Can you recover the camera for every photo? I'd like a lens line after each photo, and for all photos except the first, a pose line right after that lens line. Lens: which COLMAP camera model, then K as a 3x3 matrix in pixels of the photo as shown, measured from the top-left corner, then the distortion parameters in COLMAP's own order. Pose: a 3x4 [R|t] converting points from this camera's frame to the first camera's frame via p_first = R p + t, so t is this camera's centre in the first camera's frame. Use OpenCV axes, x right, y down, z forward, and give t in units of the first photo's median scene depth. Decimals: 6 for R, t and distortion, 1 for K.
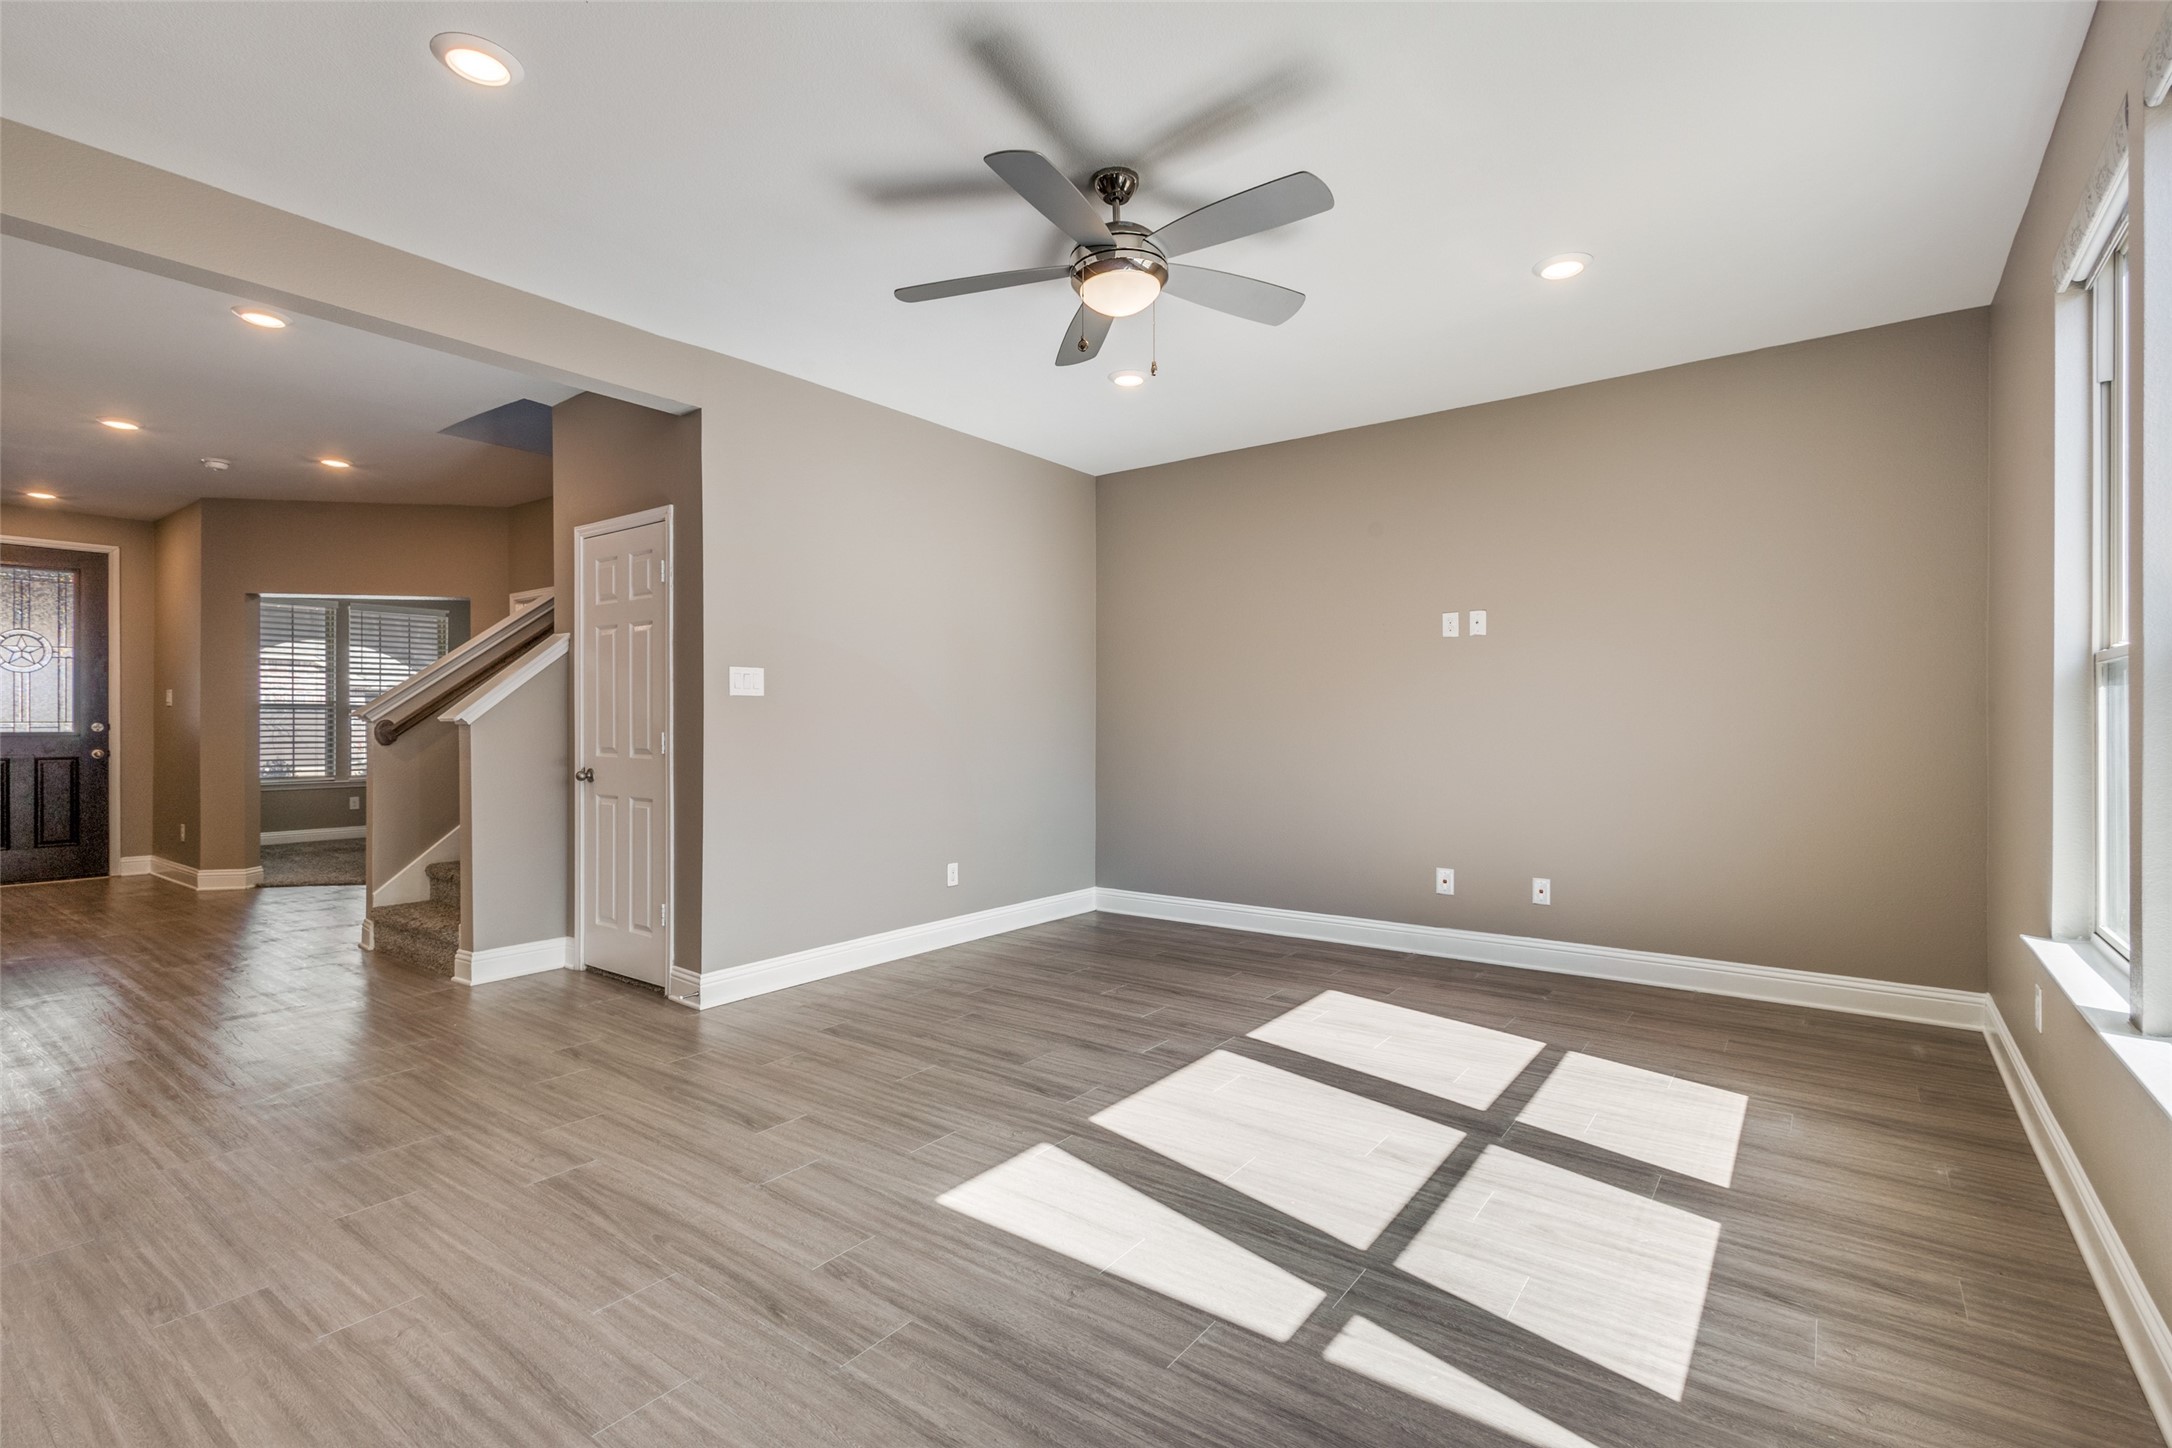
lens RADIAL K [[998.7, 0, 1090.0], [0, 998.7, 724.4], [0, 0, 1]] dist [0.003716, 0.000333]
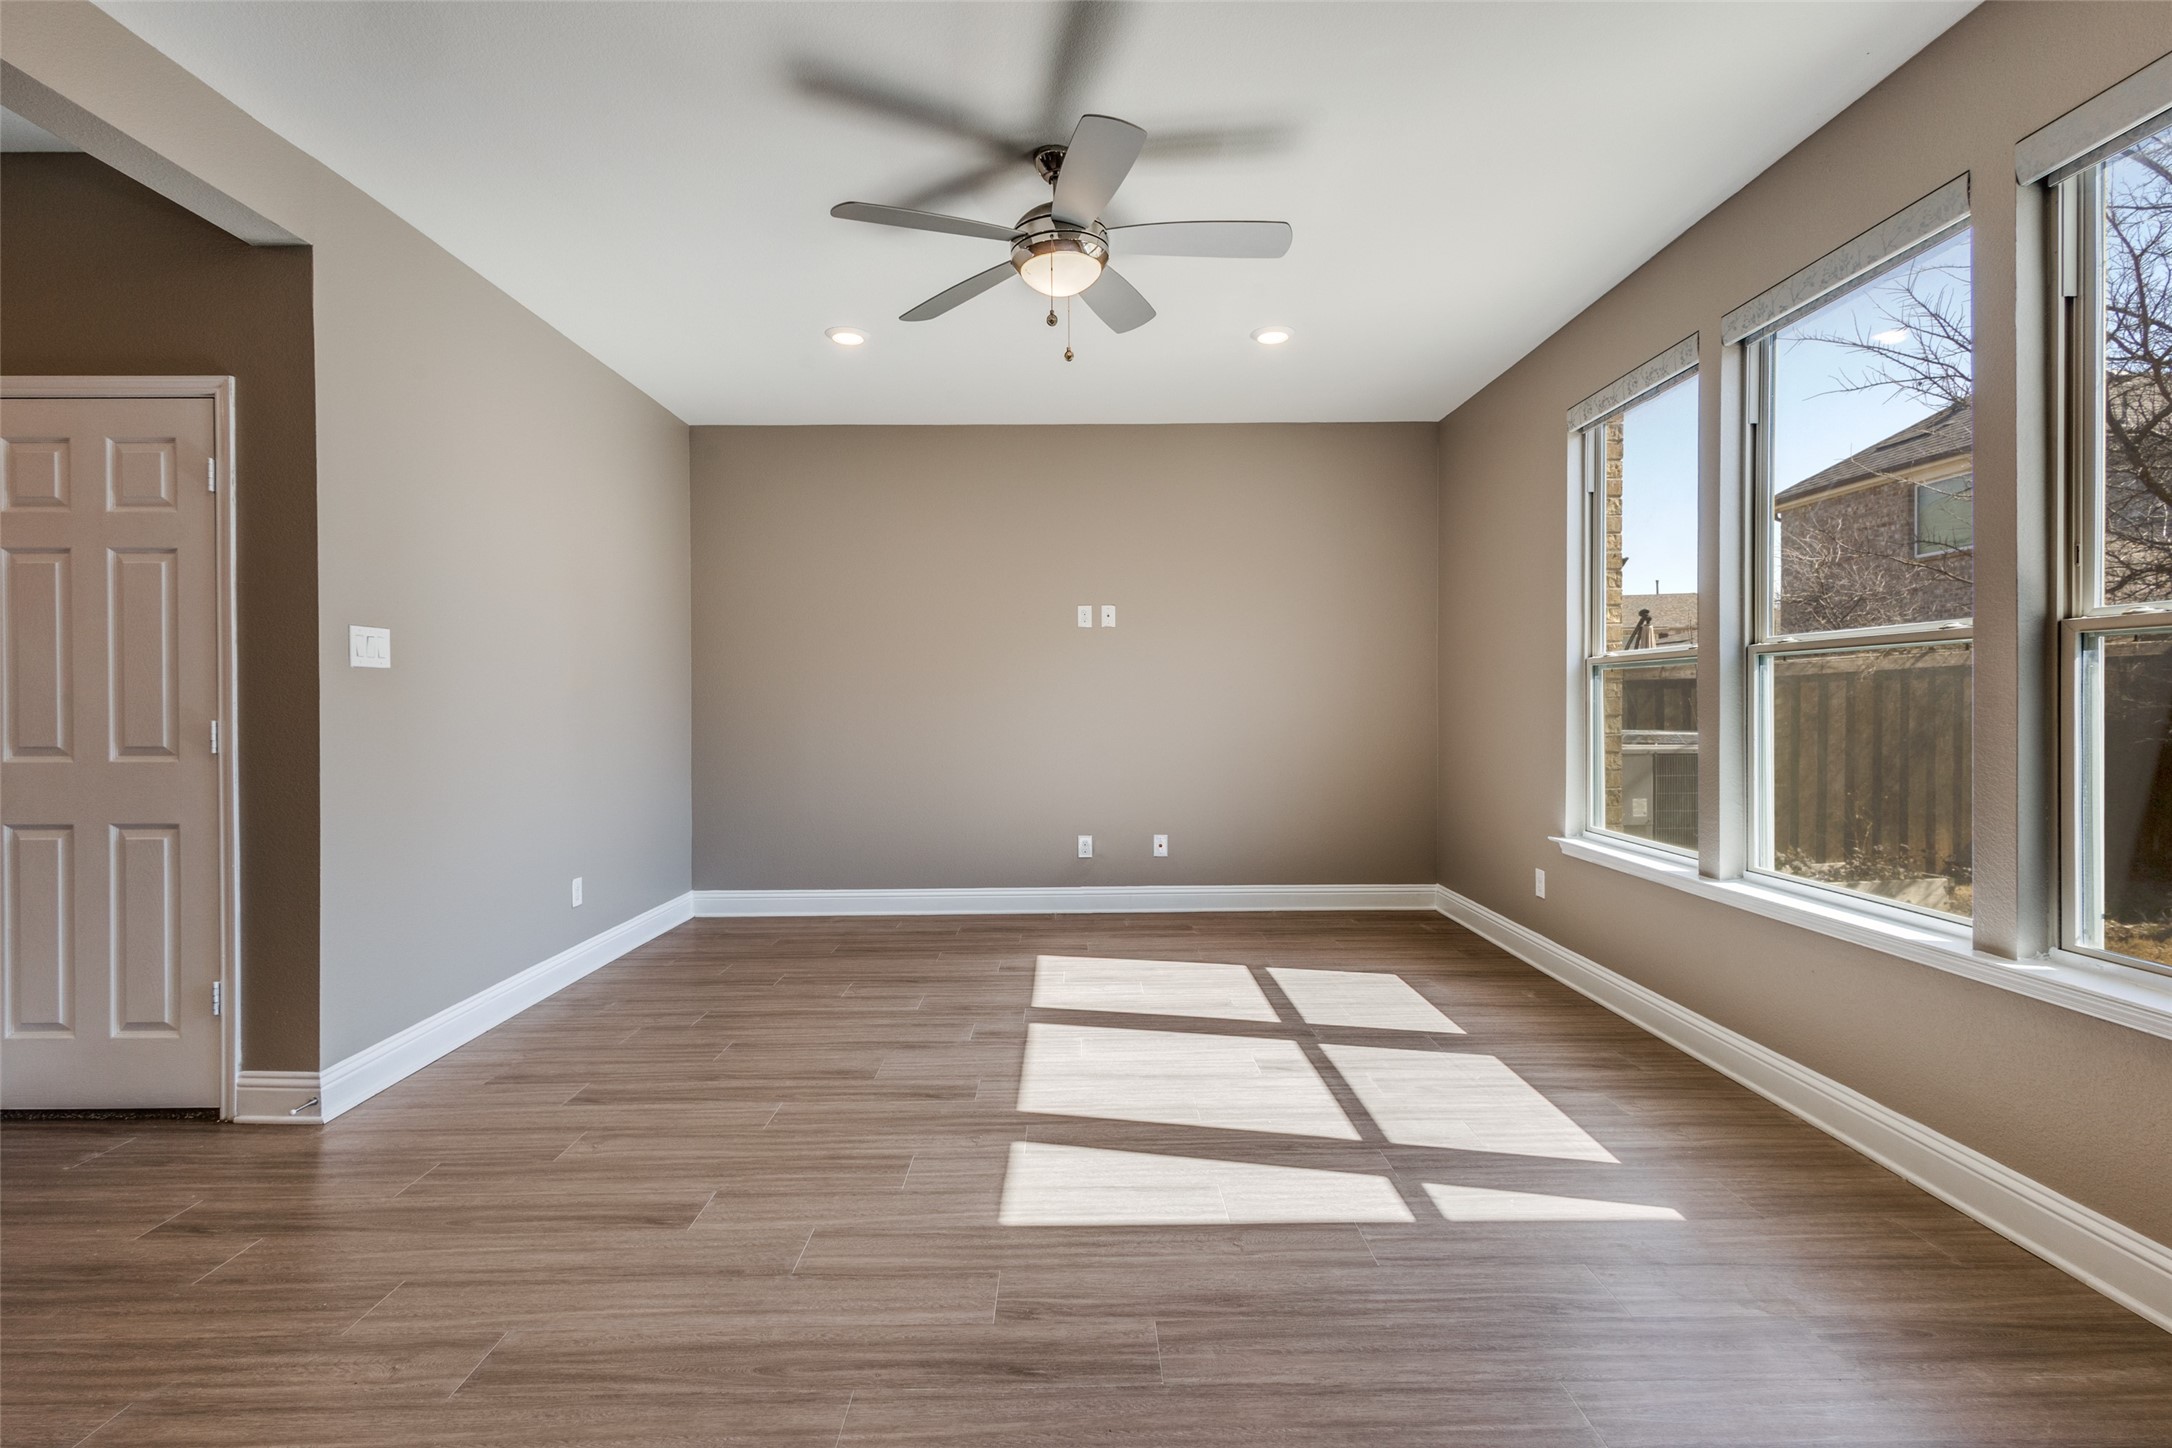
lens RADIAL K [[998.7, 0, 1088.5], [0, 998.7, 712.9], [0, 0, 1]] dist [0.003716, 0.000333]
pose [[0.791892, -0.007579, 0.610614, -0.519334], [0.004208, 0.999967, 0.006955, 0.001192], [-0.610647, -0.002938, 0.791897, 0.176030]]
